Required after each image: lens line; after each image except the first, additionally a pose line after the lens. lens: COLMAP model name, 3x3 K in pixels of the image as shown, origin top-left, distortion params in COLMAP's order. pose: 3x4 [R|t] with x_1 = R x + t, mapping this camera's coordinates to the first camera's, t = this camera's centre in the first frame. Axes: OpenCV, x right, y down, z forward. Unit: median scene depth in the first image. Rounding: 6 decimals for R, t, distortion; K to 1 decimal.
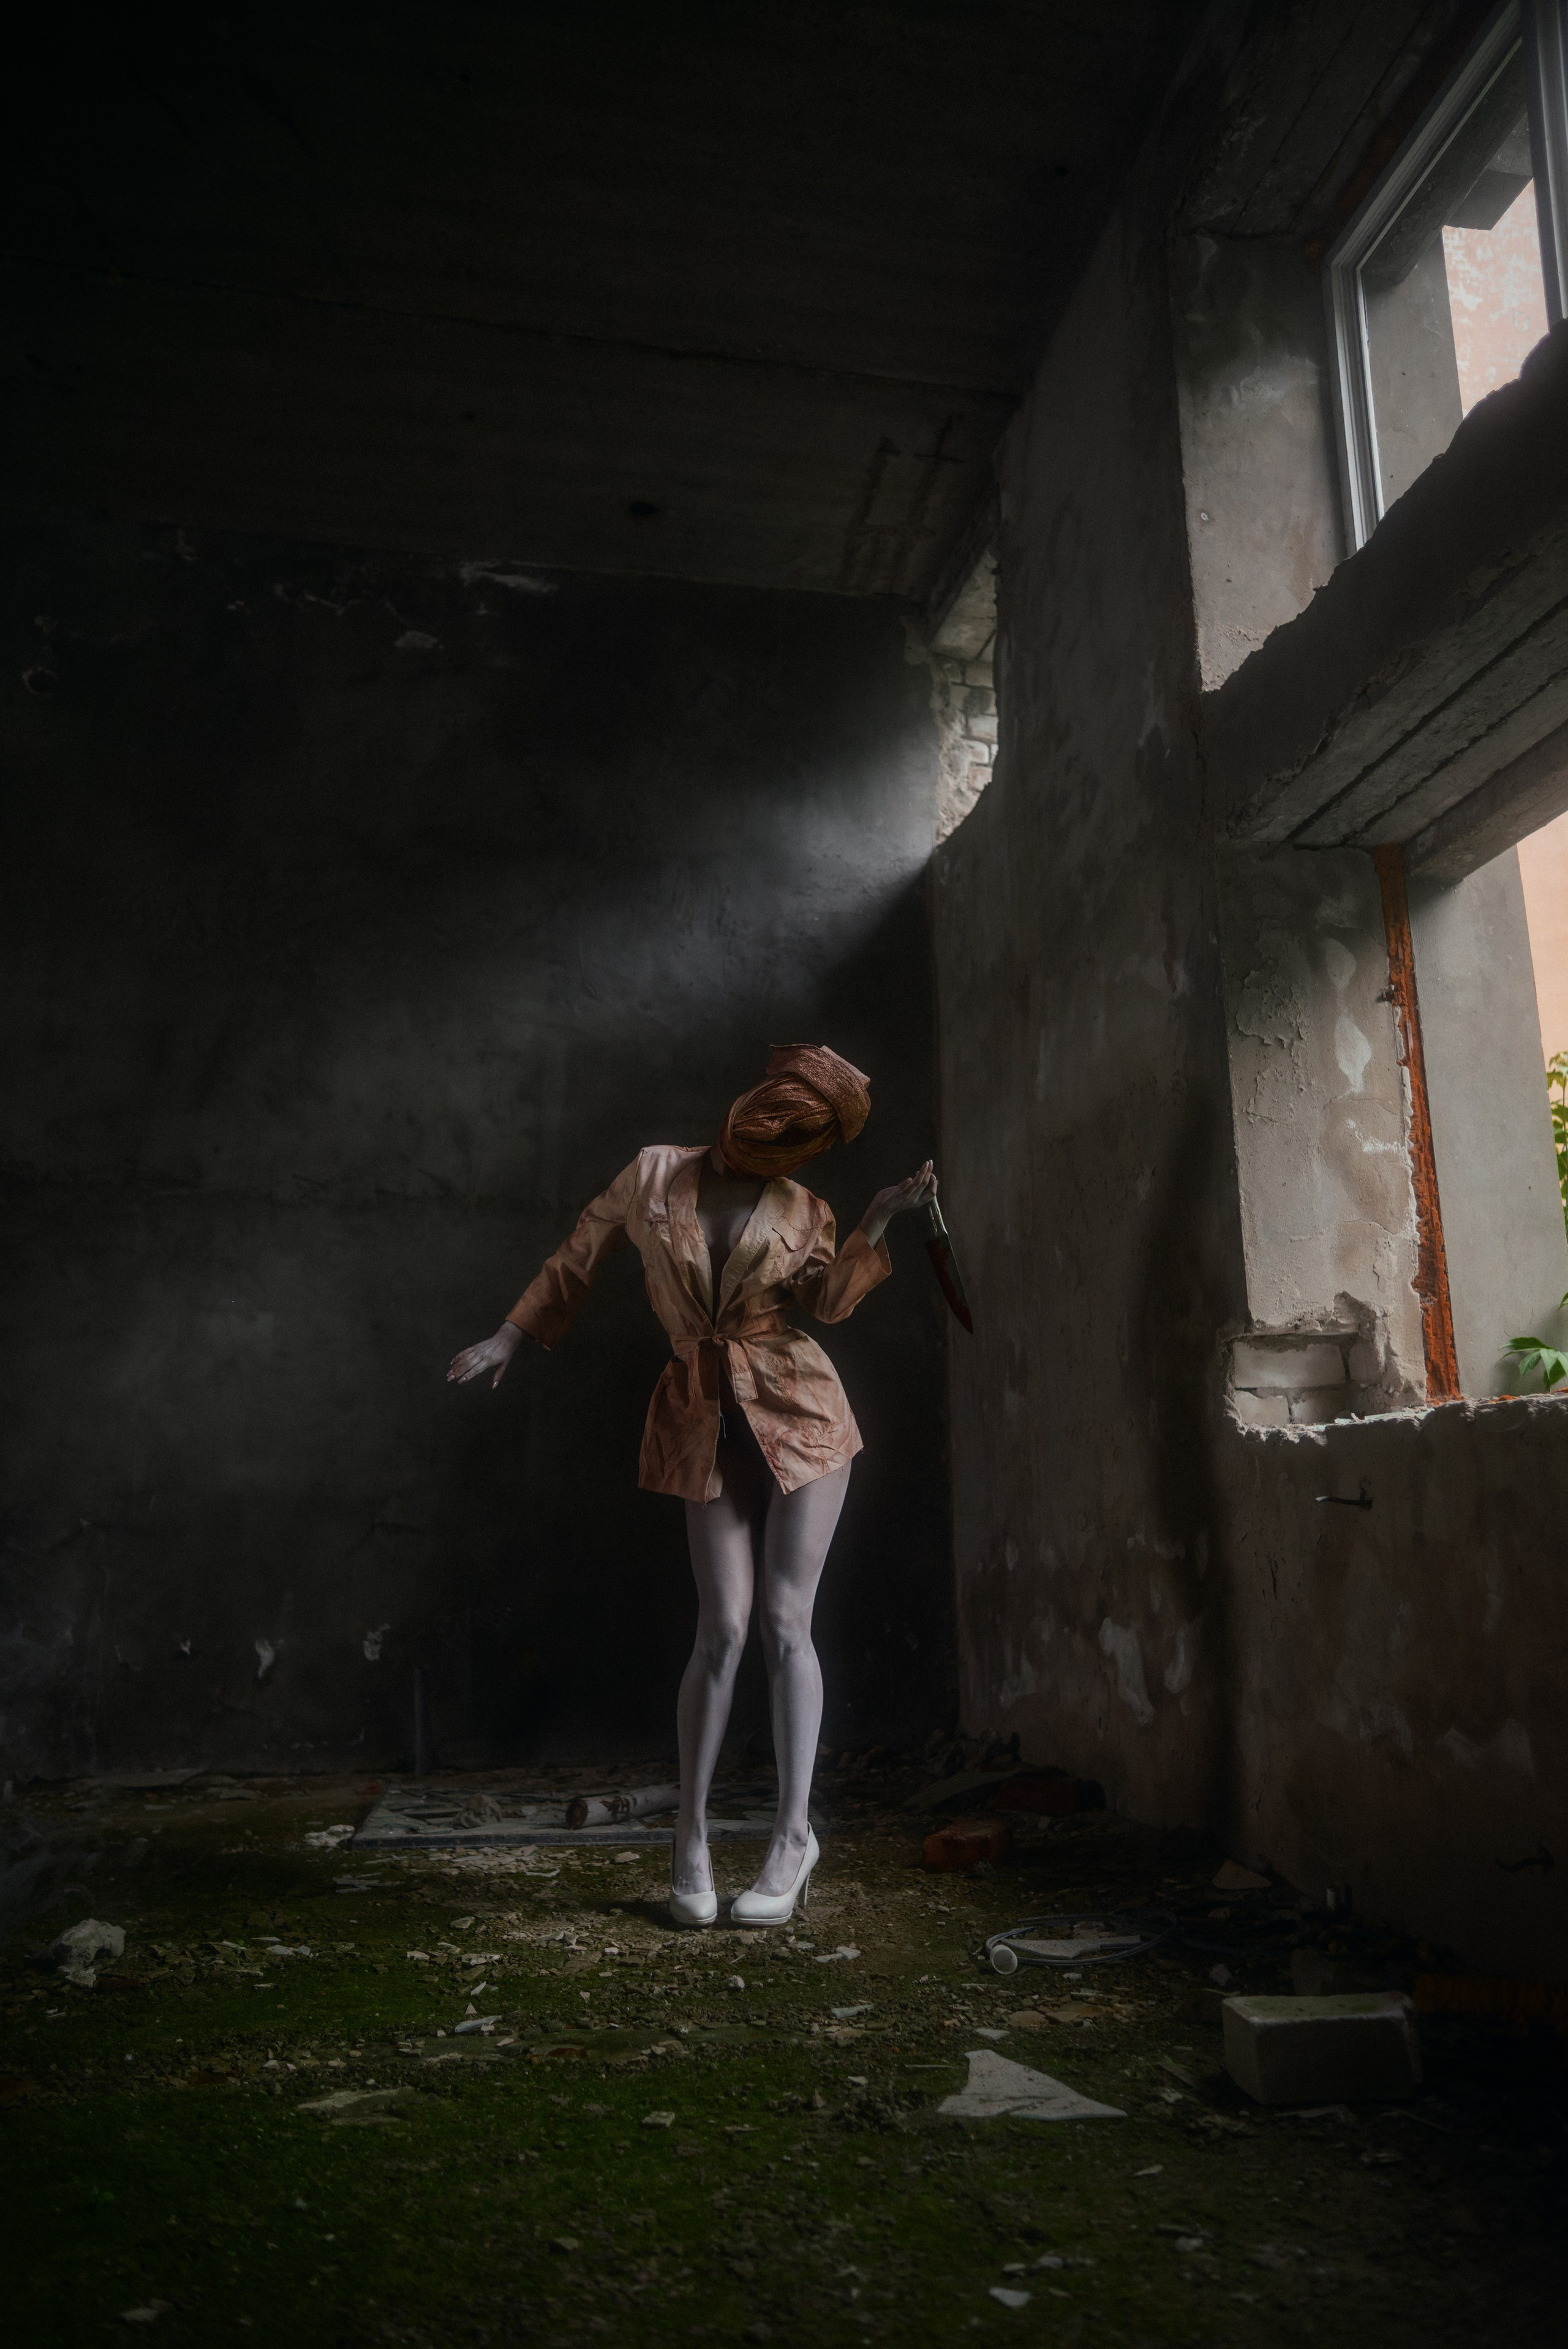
lens RADIAL K [[1586.7, 0, 784.2], [0, 1586.7, 1193.0], [0, 0, 1]] dist [-0.045294, 0.077965]
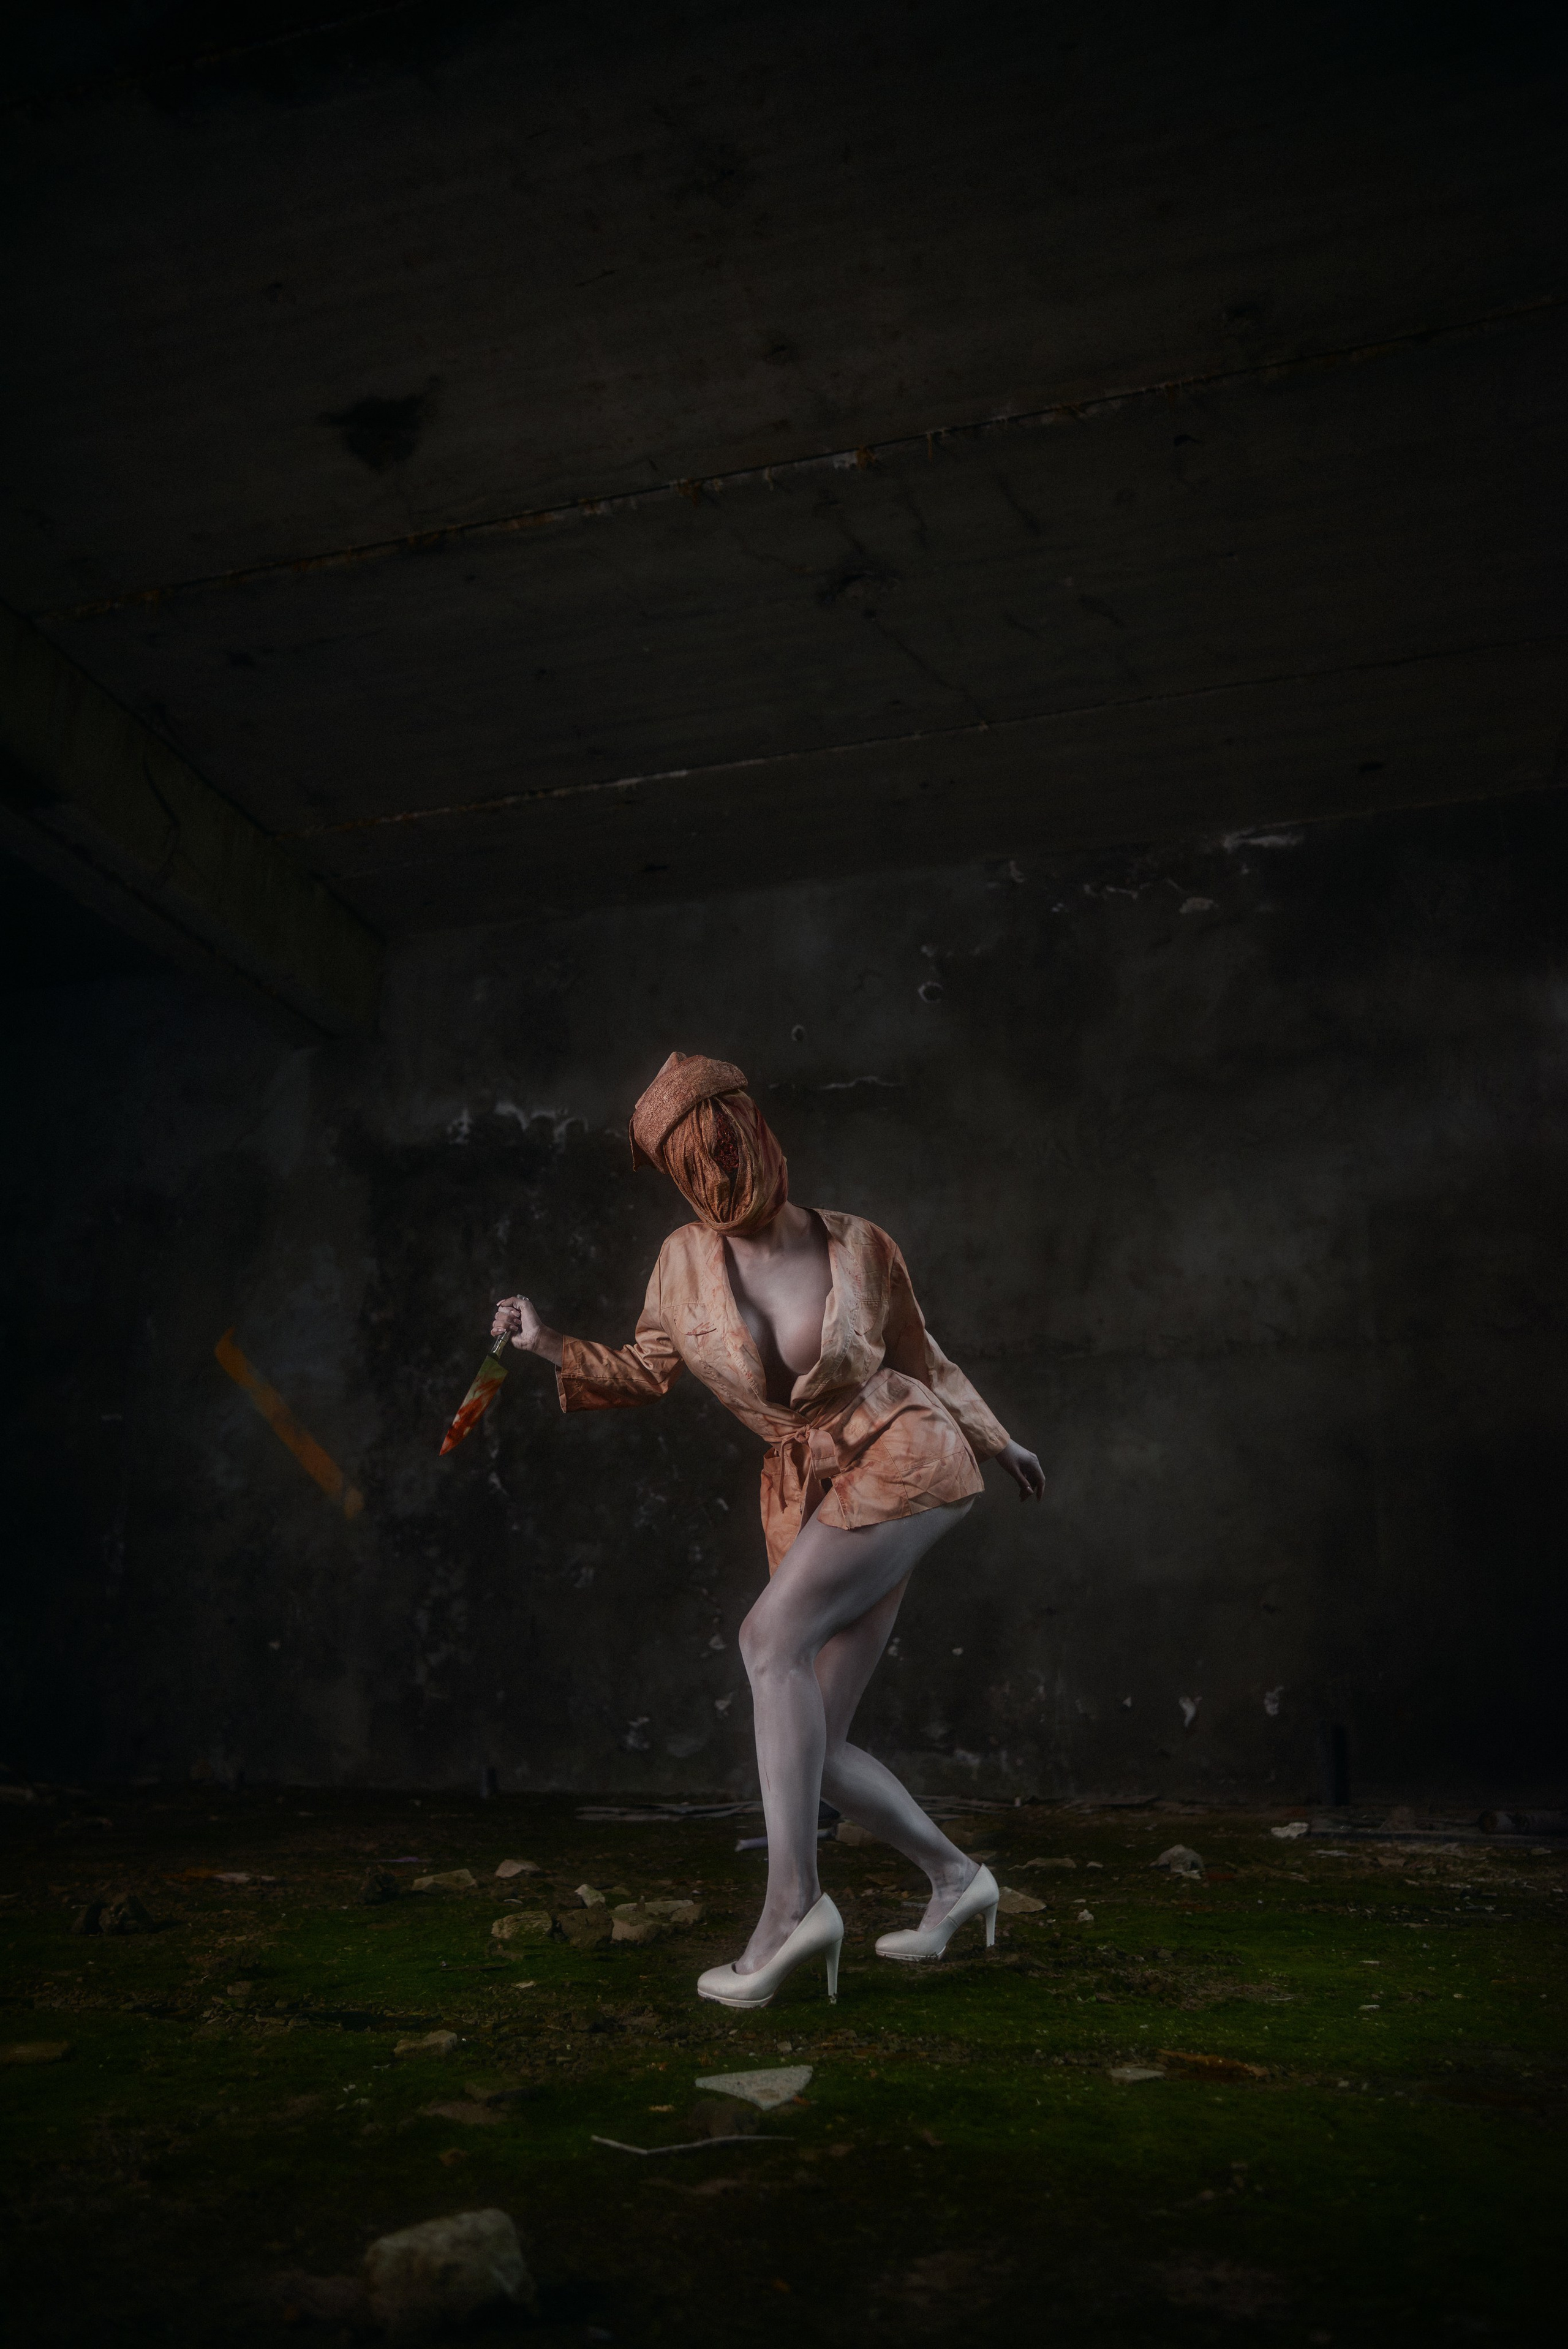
lens RADIAL K [[1586.7, 0, 771.9], [0, 1586.7, 1187.3], [0, 0, 1]] dist [-0.045294, 0.077965]
pose [[0.899339, -0.124581, -0.419128, -0.050580], [0.091026, 0.990894, -0.099213, -0.041988], [0.427672, 0.051074, 0.902490, -0.415297]]
